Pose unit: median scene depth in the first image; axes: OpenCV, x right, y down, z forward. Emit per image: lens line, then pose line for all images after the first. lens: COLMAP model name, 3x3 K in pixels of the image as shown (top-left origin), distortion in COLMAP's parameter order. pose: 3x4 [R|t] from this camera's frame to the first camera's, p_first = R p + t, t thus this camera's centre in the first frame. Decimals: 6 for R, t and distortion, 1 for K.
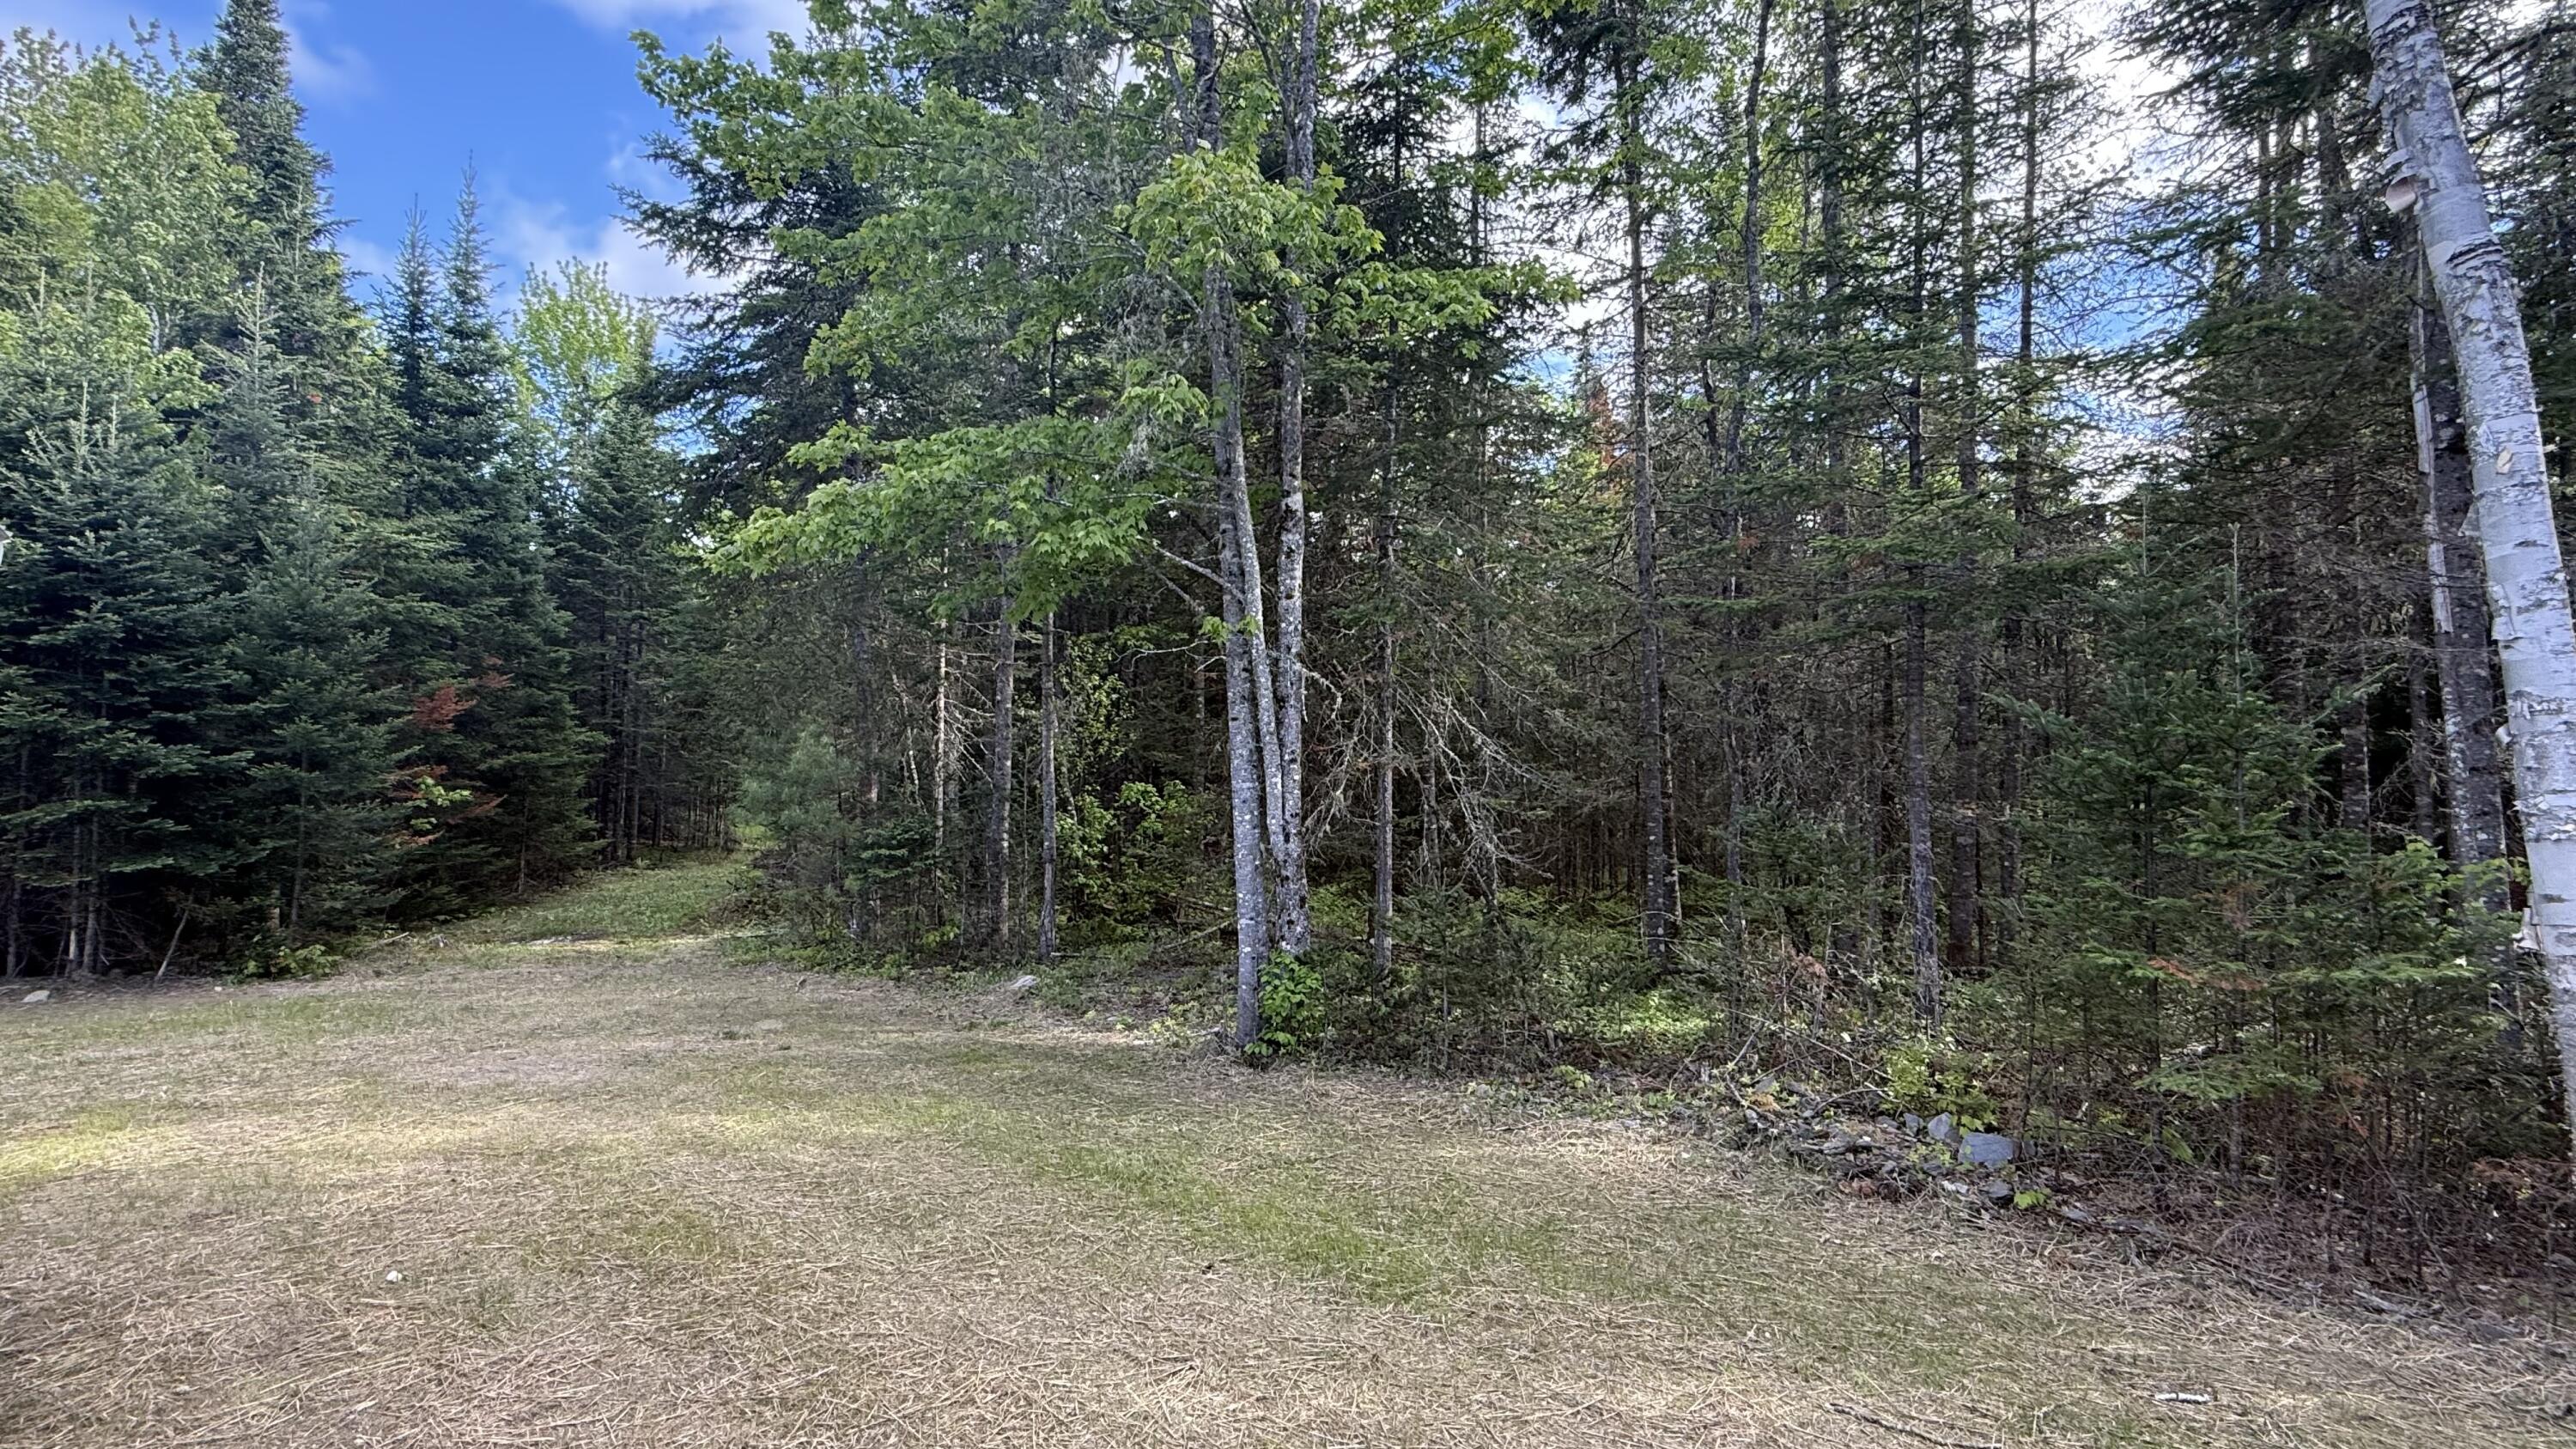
lens RADIAL K [[1184.2, 0, 1288.0], [0, 1184.2, 724.5], [0, 0, 1]] dist [-0.000636, 0.000674]
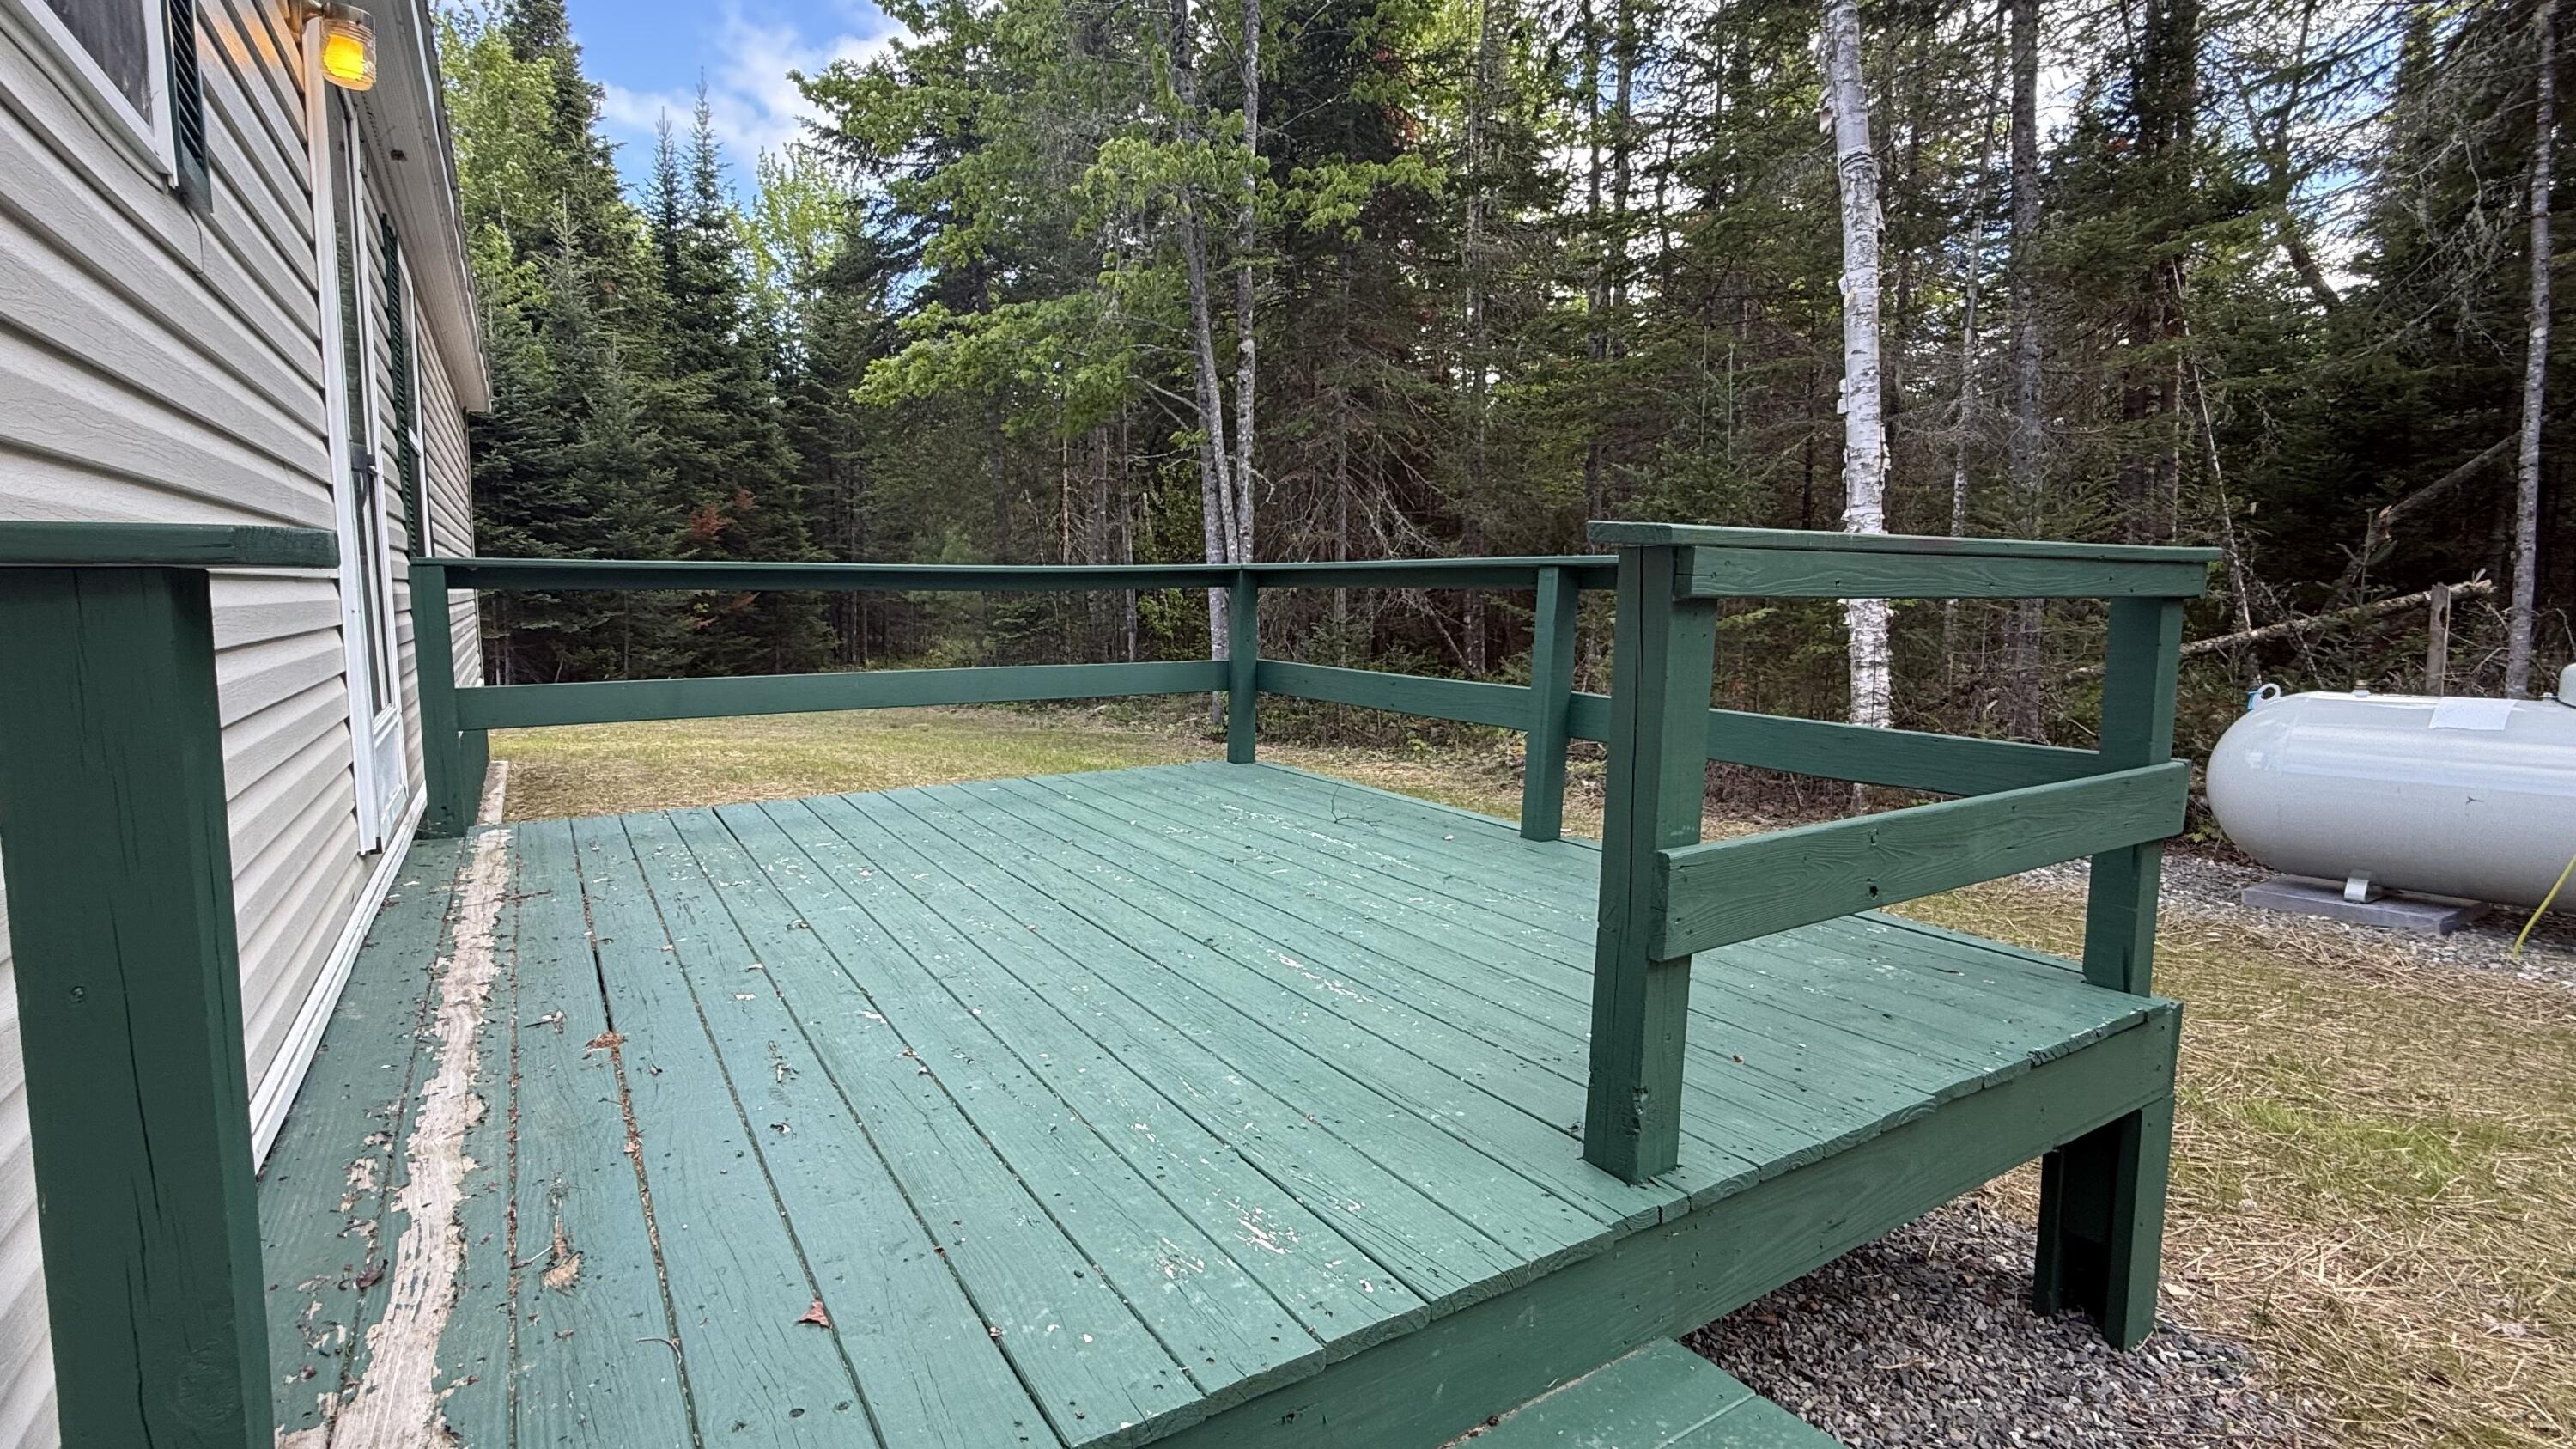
lens RADIAL K [[1184.2, 0, 1288.0], [0, 1184.2, 724.5], [0, 0, 1]] dist [-0.000636, 0.000674]
pose [[0.984650, 0.015502, -0.173850, 0.160895], [0.007637, 0.991268, 0.131644, 0.037227], [0.174372, -0.130951, 0.975933, -0.217997]]
